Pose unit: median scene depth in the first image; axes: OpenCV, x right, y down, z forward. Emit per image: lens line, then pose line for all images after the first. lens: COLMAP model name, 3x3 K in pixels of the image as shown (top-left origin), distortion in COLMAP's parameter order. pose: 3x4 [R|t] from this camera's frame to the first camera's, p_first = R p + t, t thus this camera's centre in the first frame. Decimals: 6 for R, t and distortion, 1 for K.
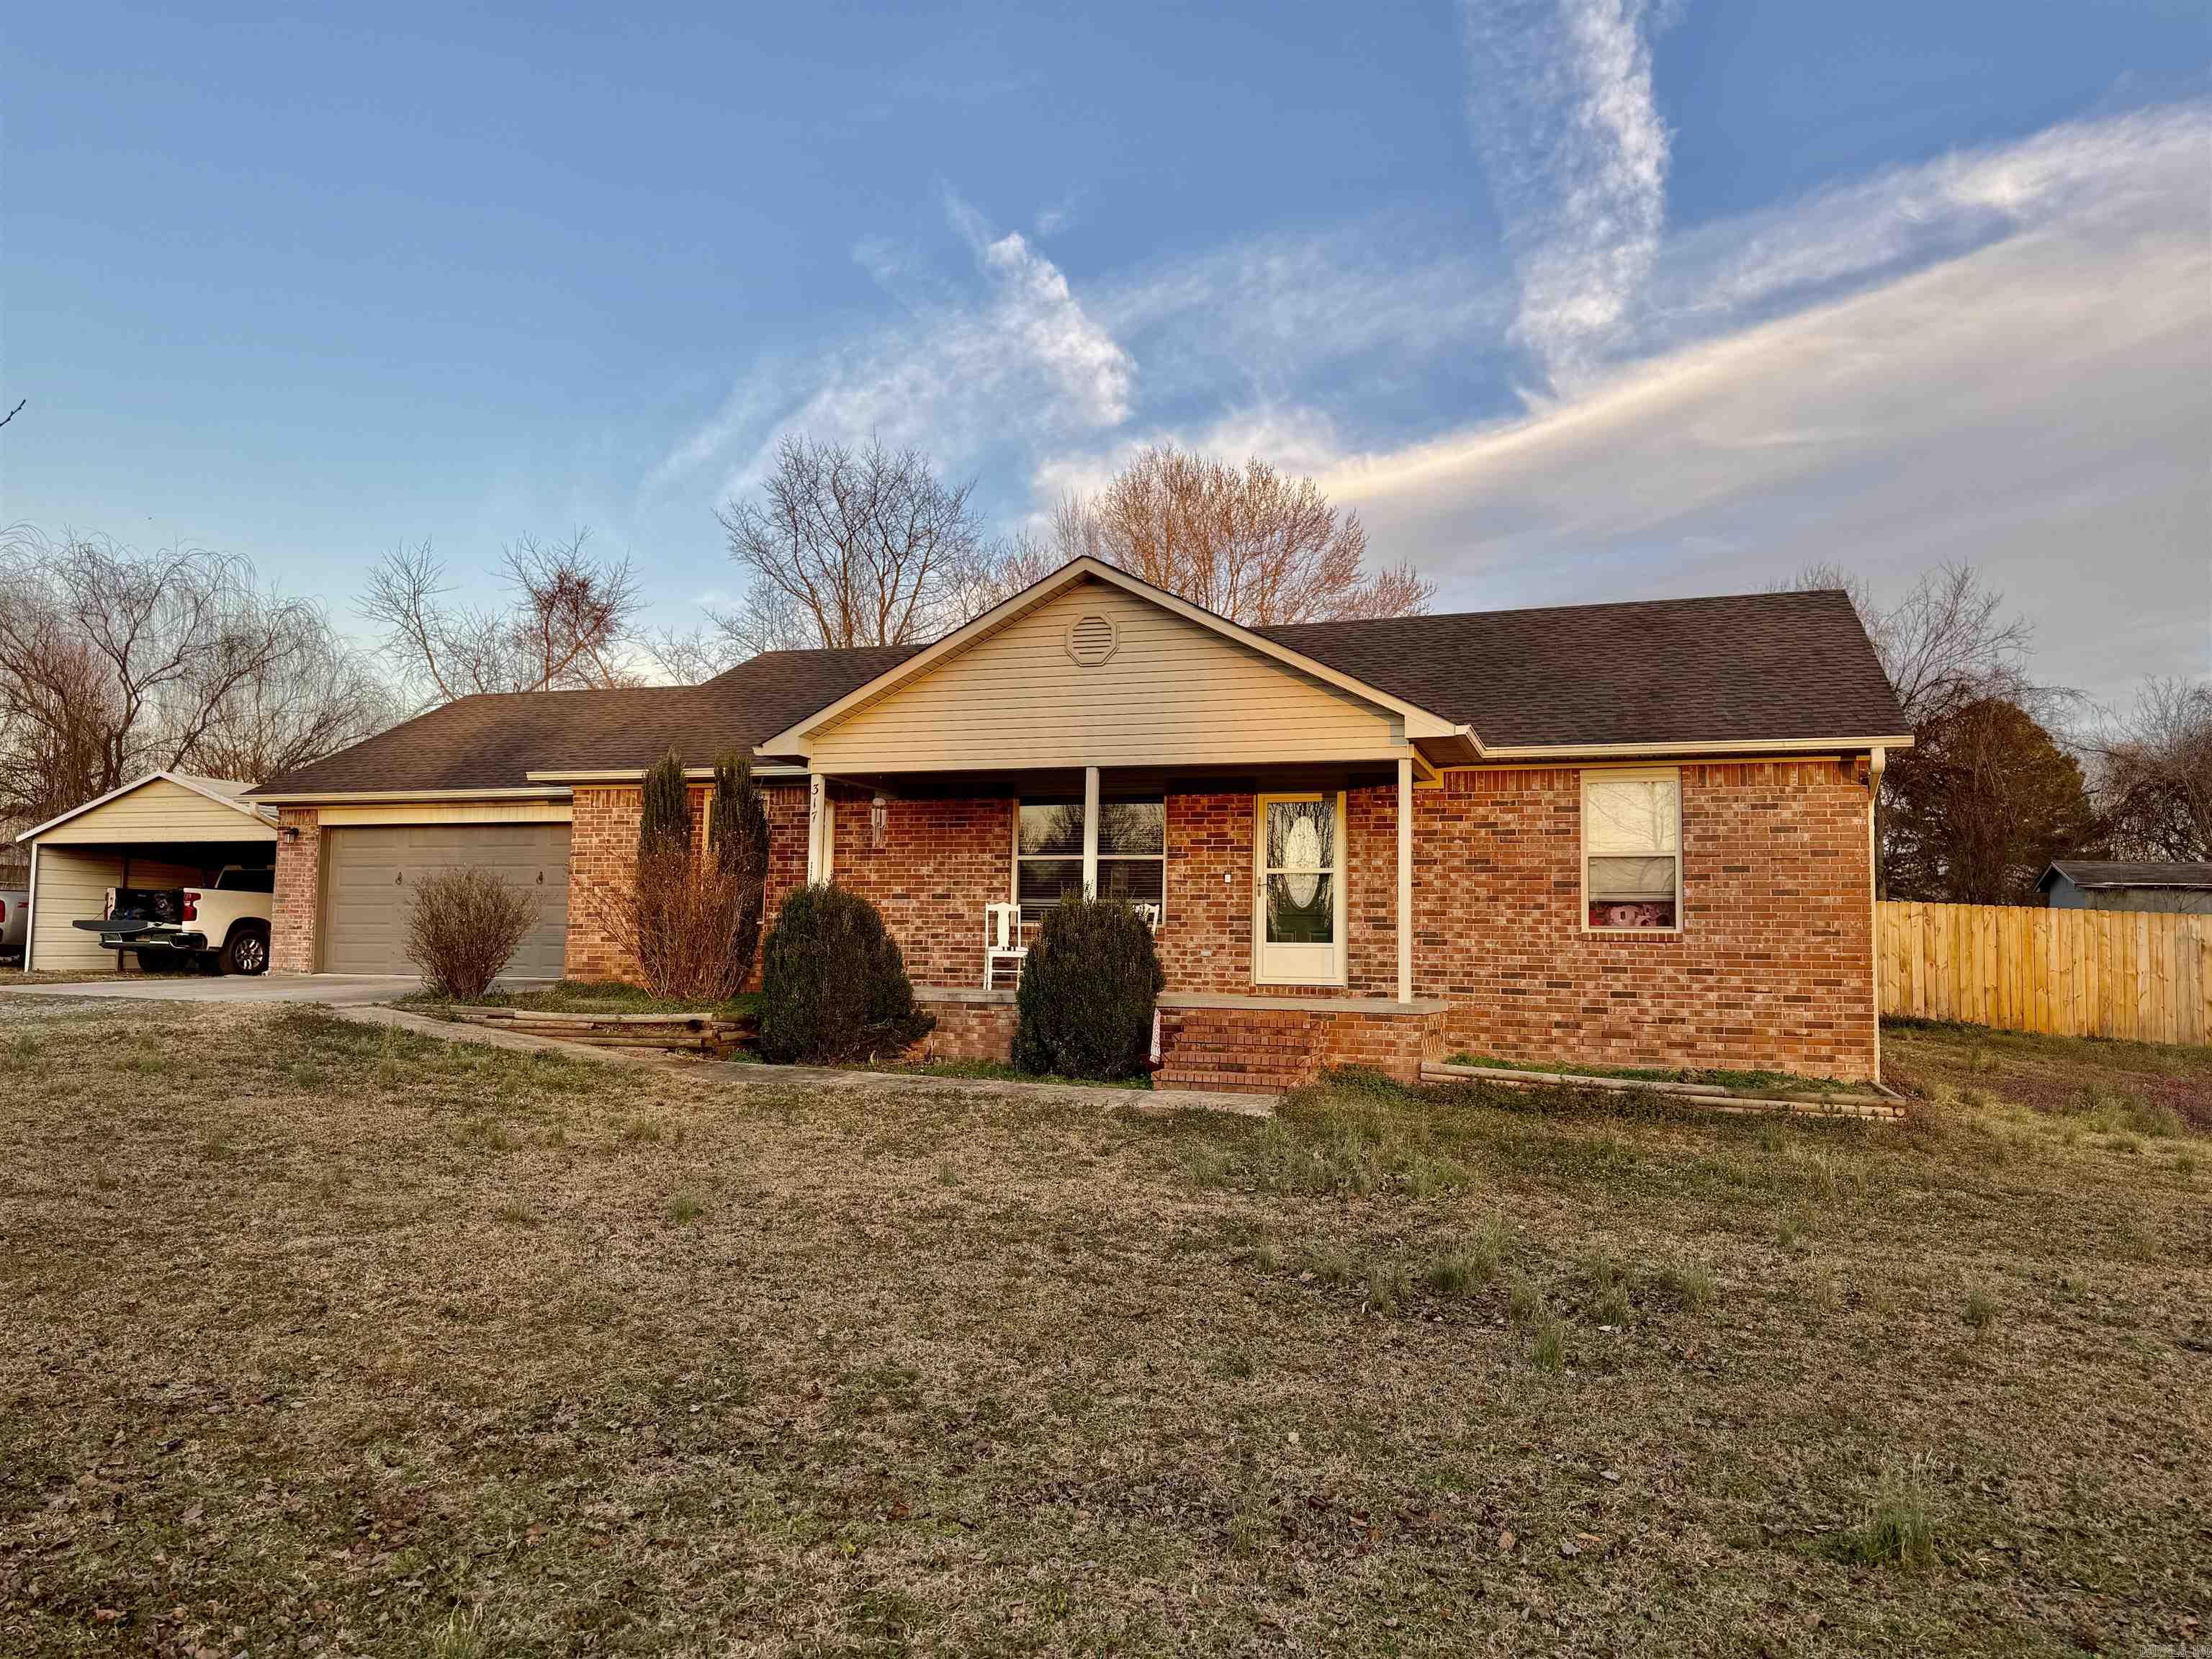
lens RADIAL K [[1537.8, 0, 1106.0], [0, 1537.8, 829.5], [0, 0, 1]] dist [0.149993, -0.337990]
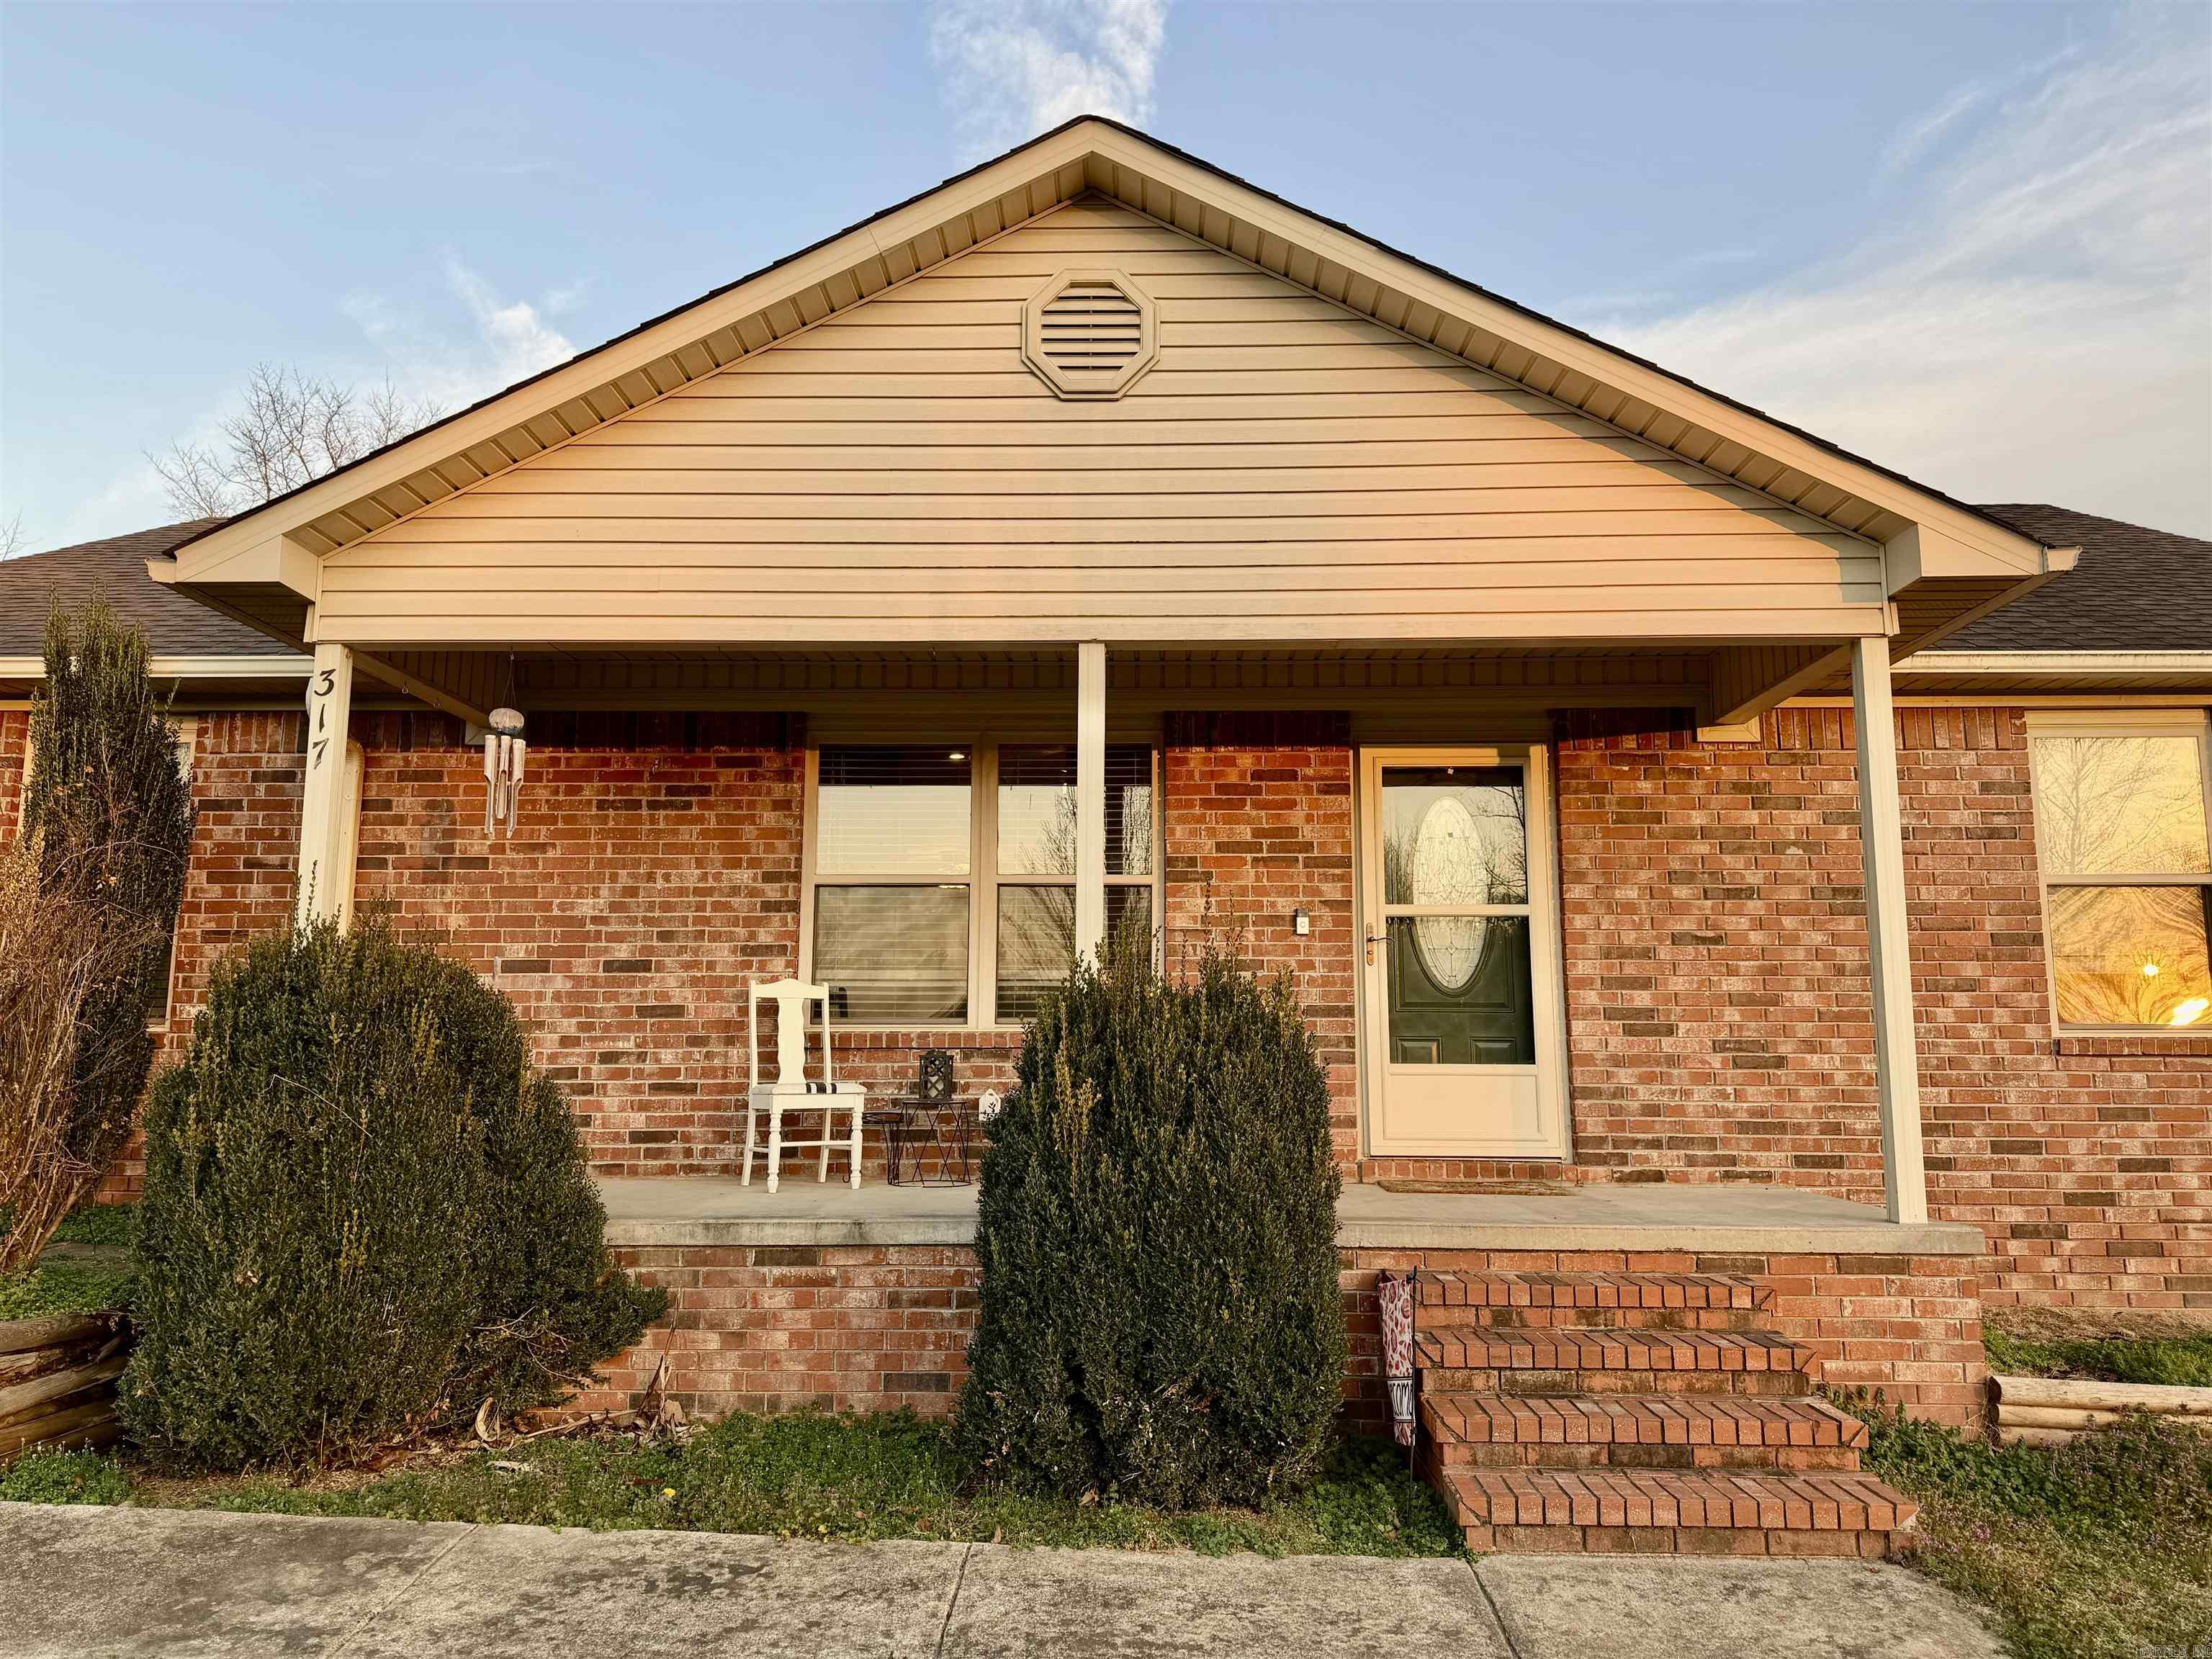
lens RADIAL K [[1550.4, 0, 1108.6], [0, 1550.4, 820.7], [0, 0, 1]] dist [0.079470, -0.116677]
pose [[0.954160, 0.029314, 0.297859, -0.124073], [-0.012317, 0.998195, -0.058783, 0.030052], [-0.299044, 0.052420, 0.952798, 0.603267]]
